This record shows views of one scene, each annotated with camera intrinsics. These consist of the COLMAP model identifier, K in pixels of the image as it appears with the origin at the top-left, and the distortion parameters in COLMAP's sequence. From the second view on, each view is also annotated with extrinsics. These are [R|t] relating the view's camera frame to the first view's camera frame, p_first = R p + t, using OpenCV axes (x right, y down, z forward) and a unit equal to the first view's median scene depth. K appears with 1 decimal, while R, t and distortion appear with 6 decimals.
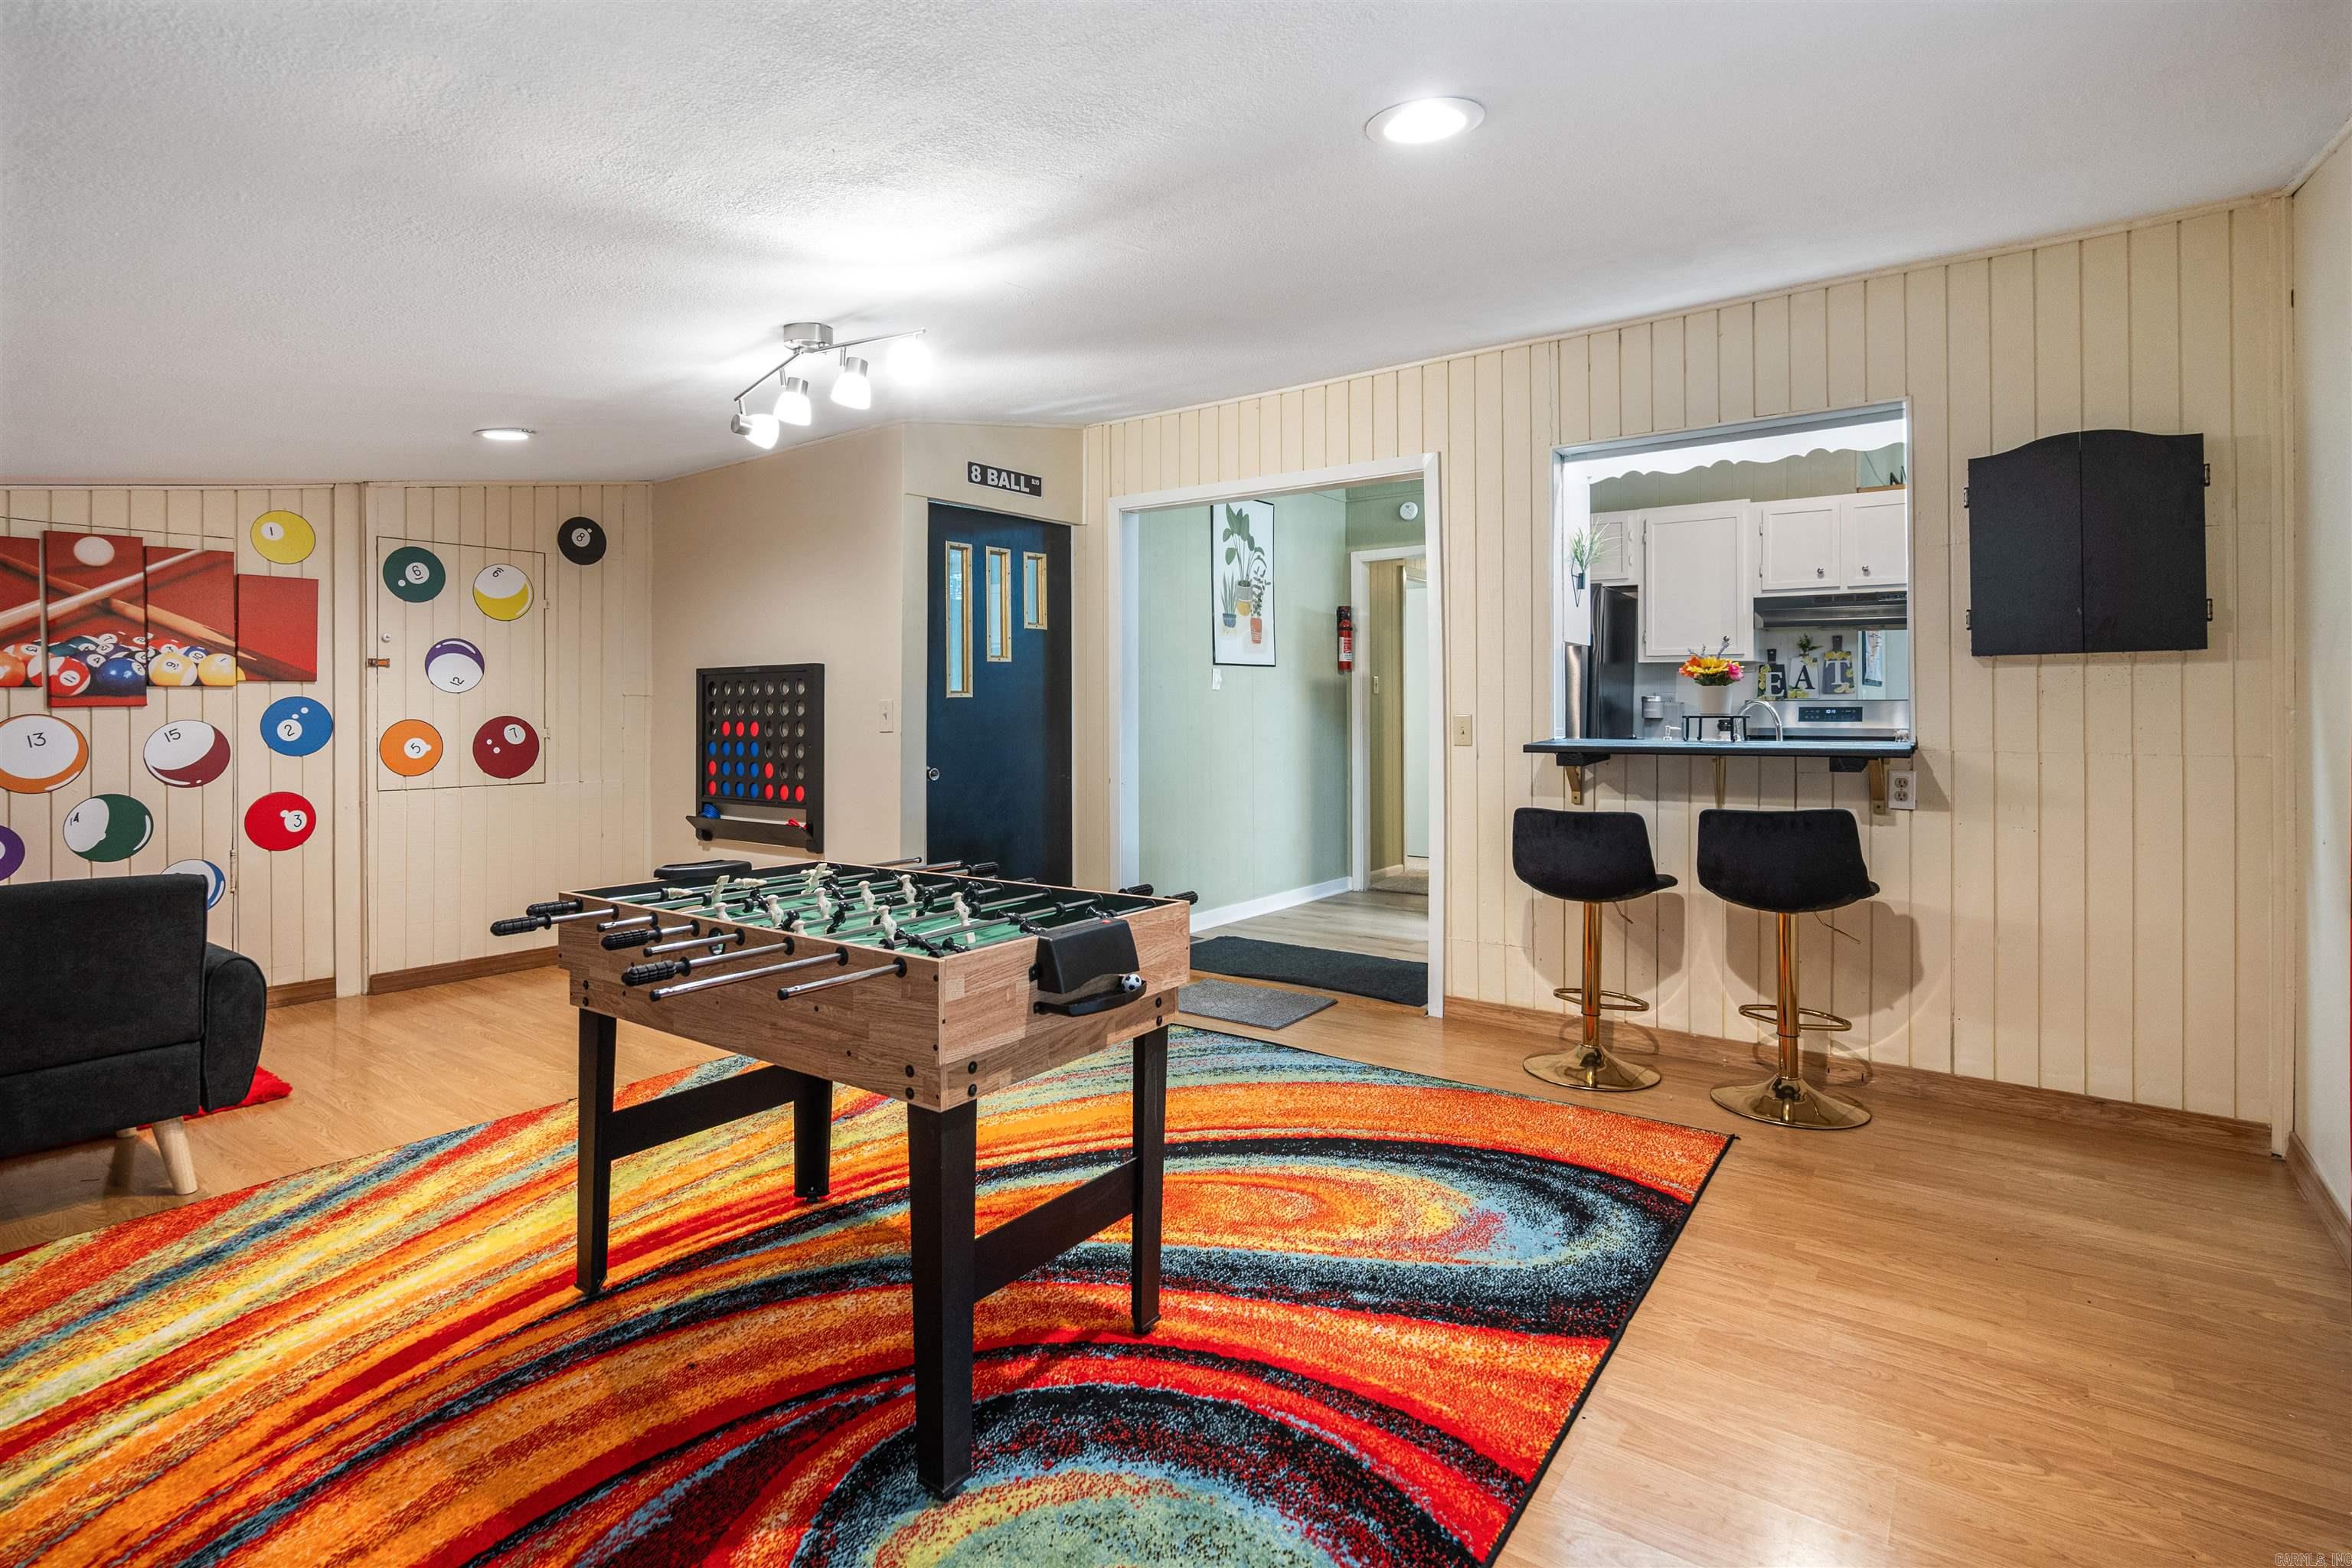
lens RADIAL K [[1142.5, 0, 1174.2], [0, 1142.5, 711.4], [0, 0, 1]] dist [-0.013314, 0.002333]
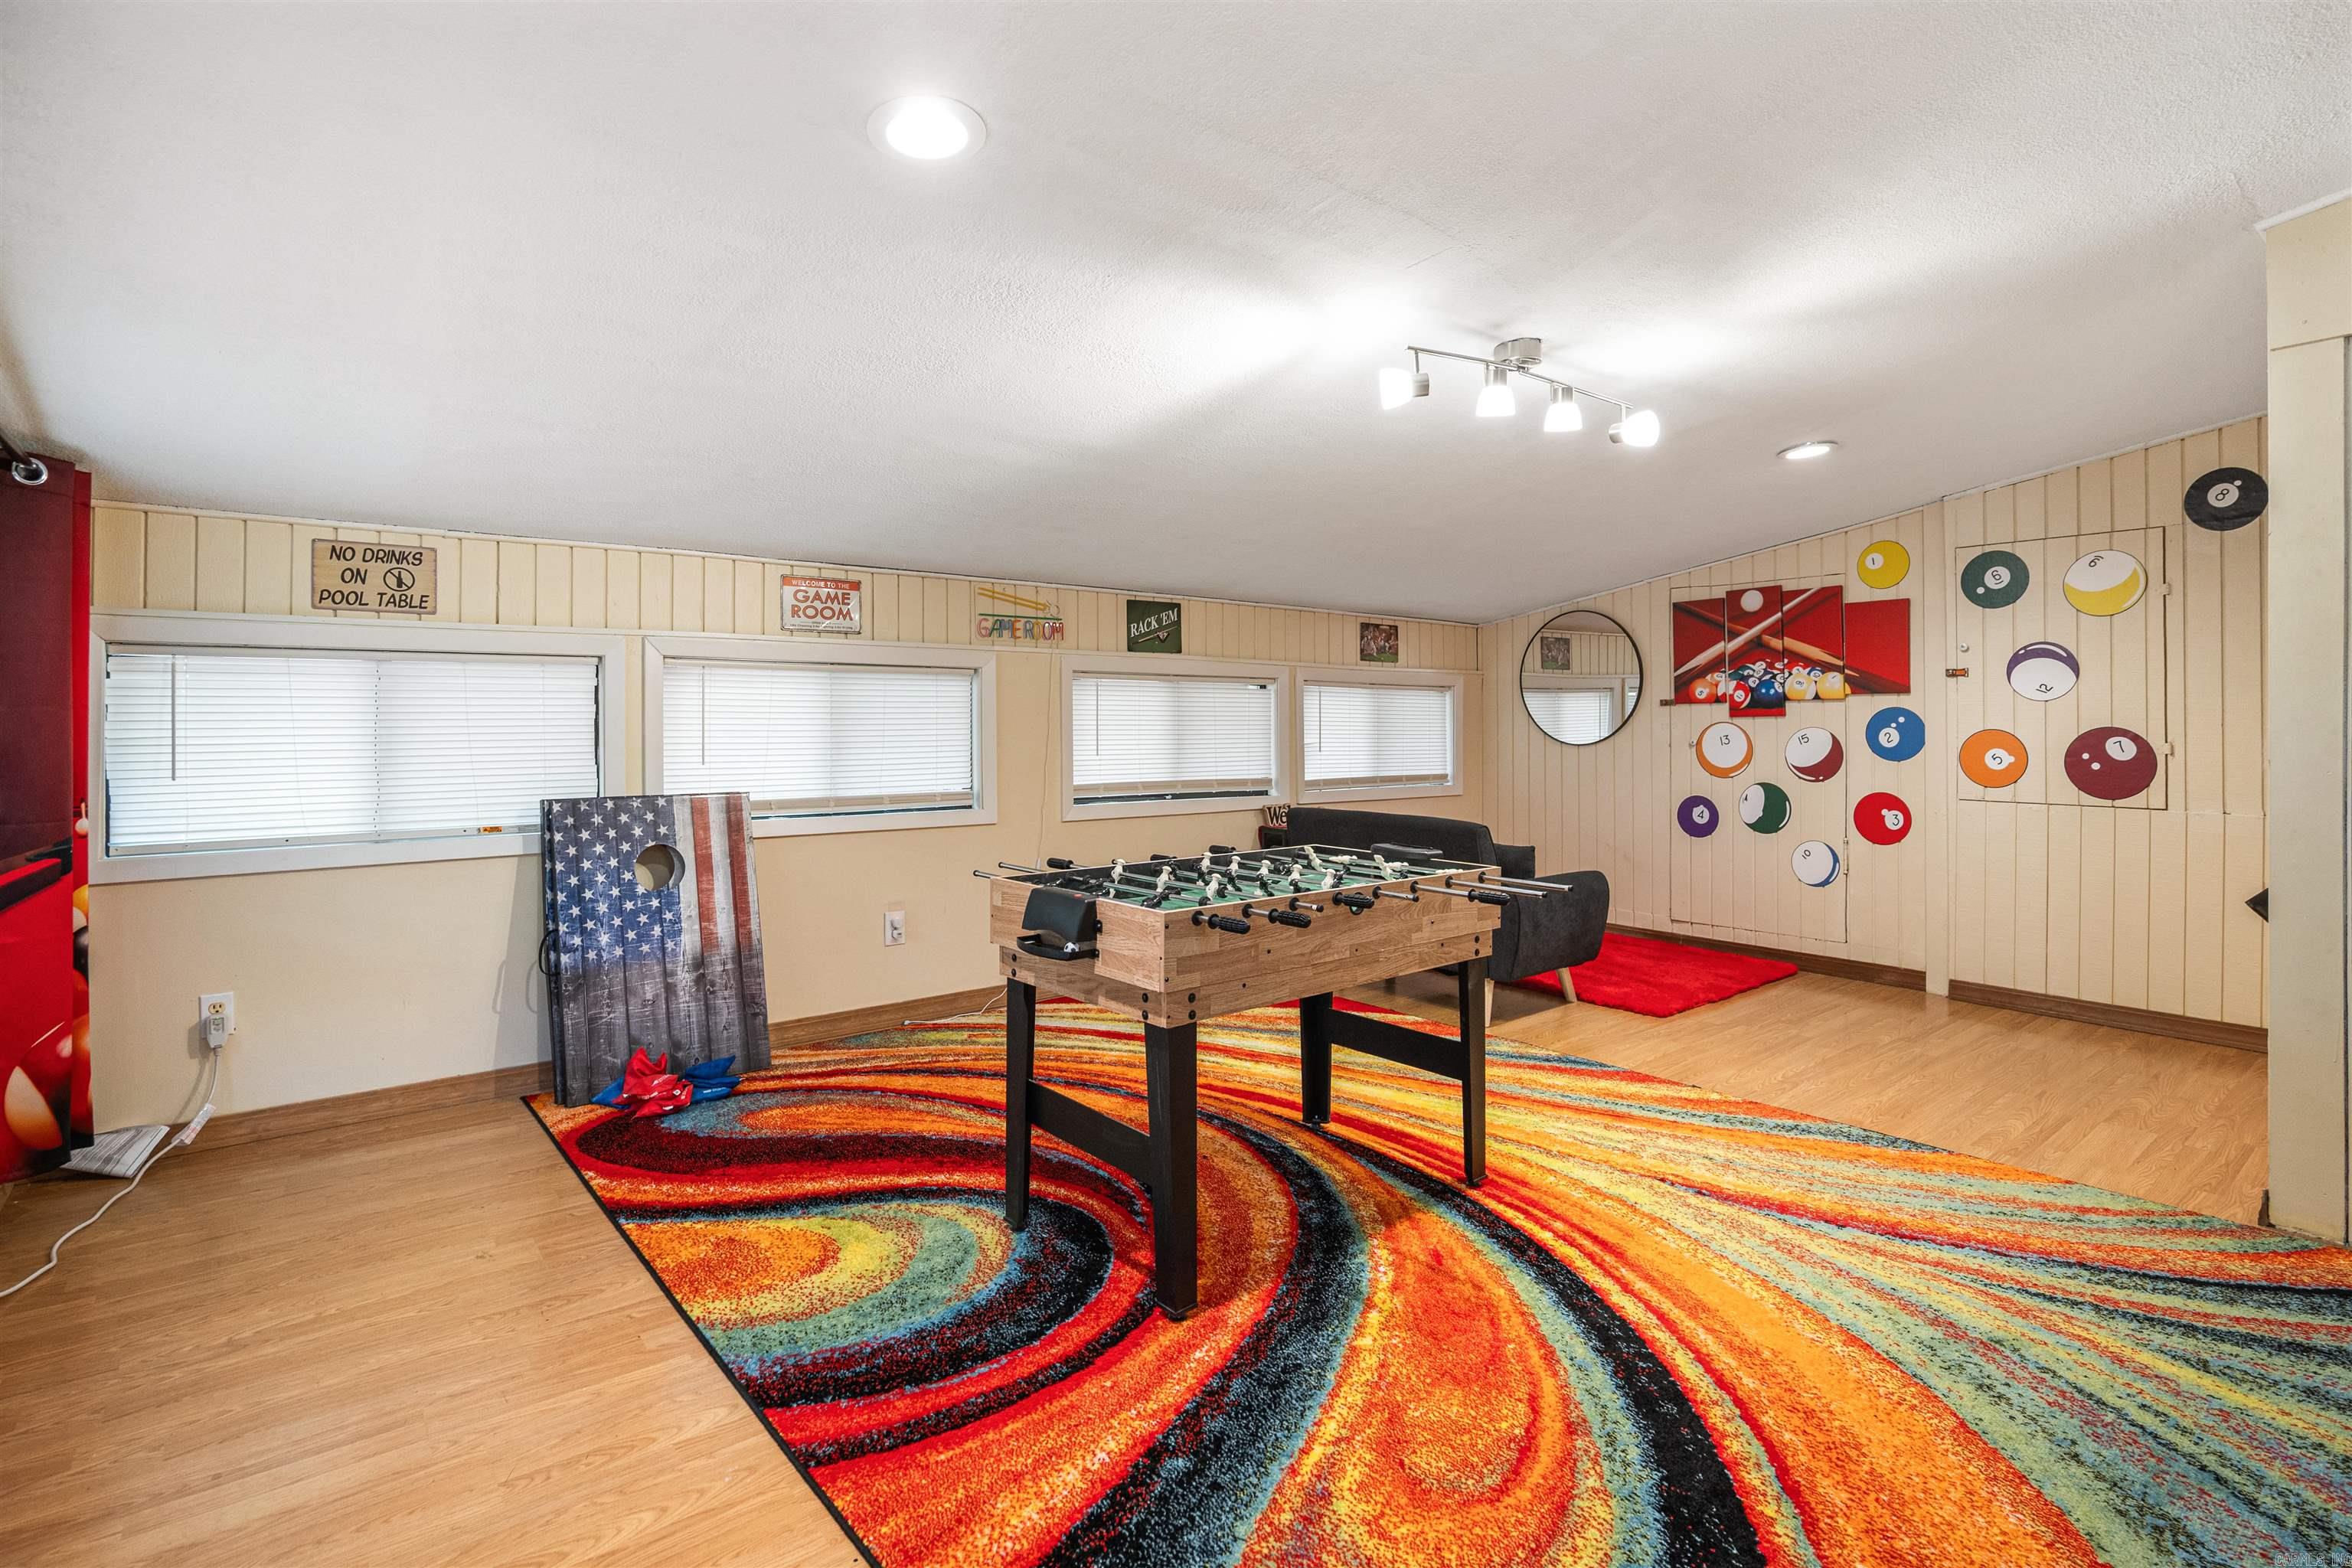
lens RADIAL K [[1132.5, 0, 1171.3], [0, 1132.5, 721.4], [0, 0, 1]] dist [-0.021962, 0.007500]
pose [[-0.255785, 0.003345, -0.966728, 0.526179], [-0.002277, 0.999989, 0.004062, -0.002339], [0.966731, 0.003240, -0.255775, 0.685072]]
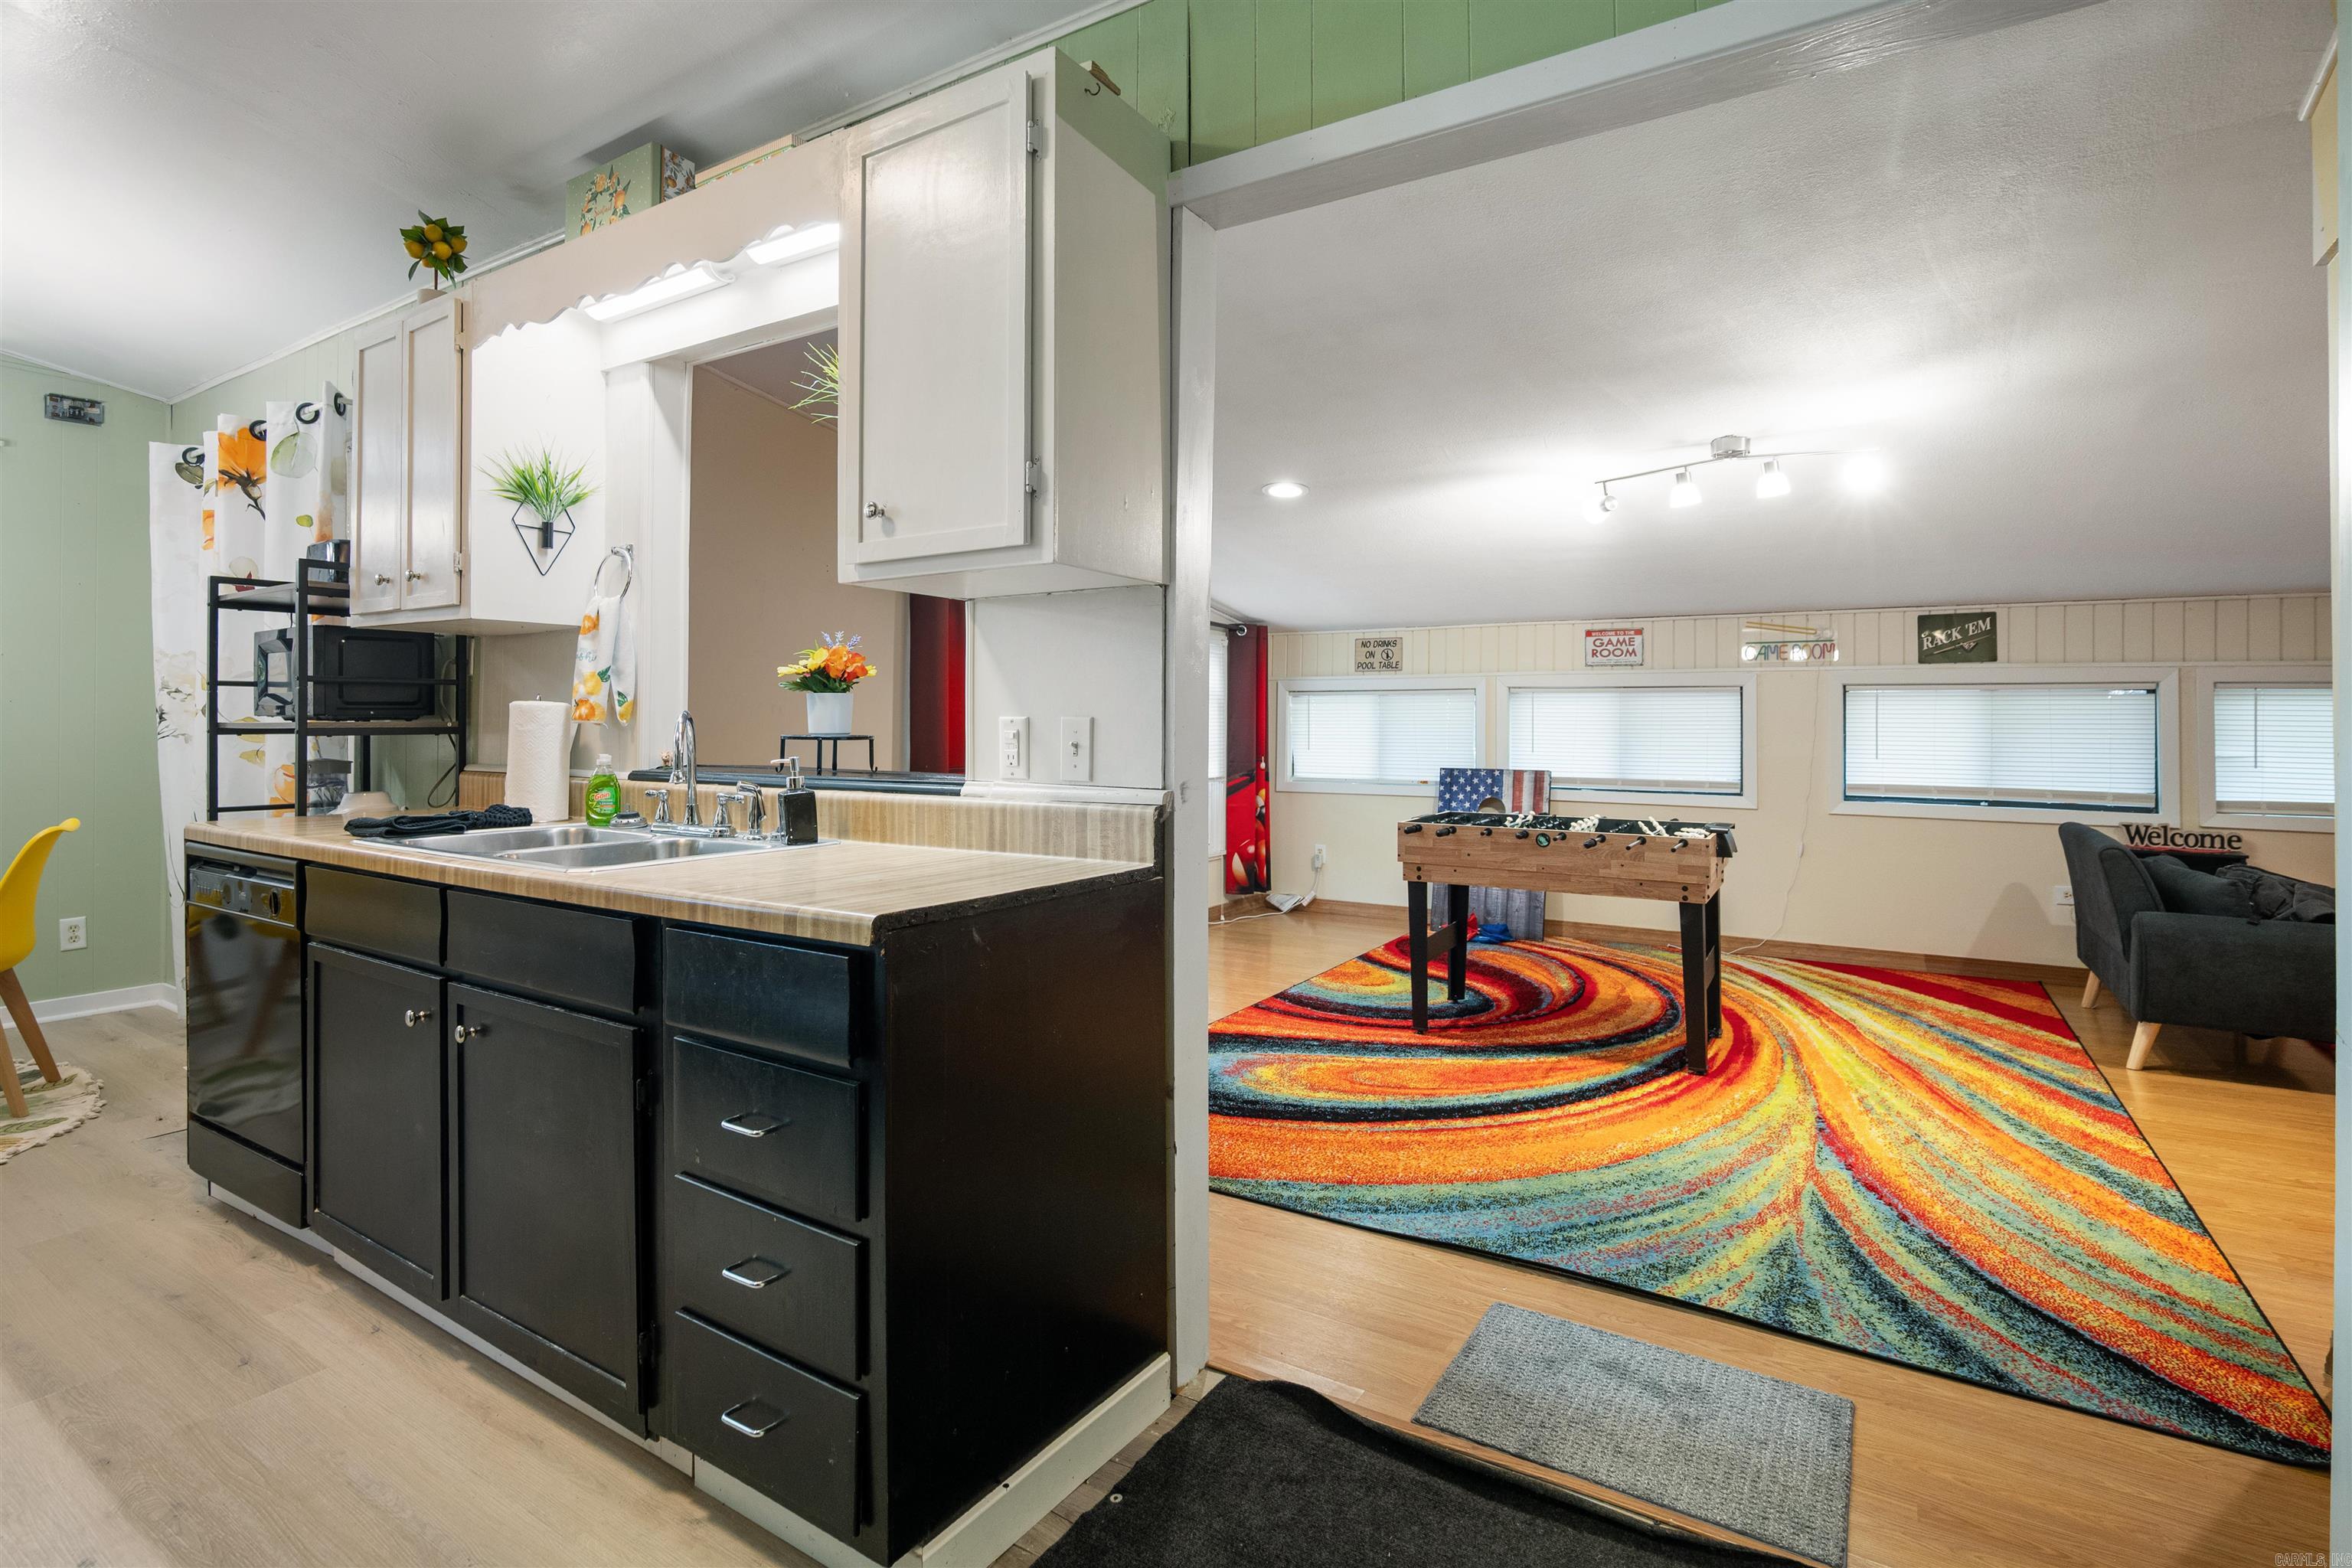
lens RADIAL K [[1142.5, 0, 1174.2], [0, 1142.5, 711.4], [0, 0, 1]] dist [-0.013314, 0.002333]
pose [[-0.997468, -0.002574, -0.071071, 0.301247], [-0.002228, 0.999985, -0.004953, -0.009064], [0.071083, -0.004782, -0.997459, 1.630327]]
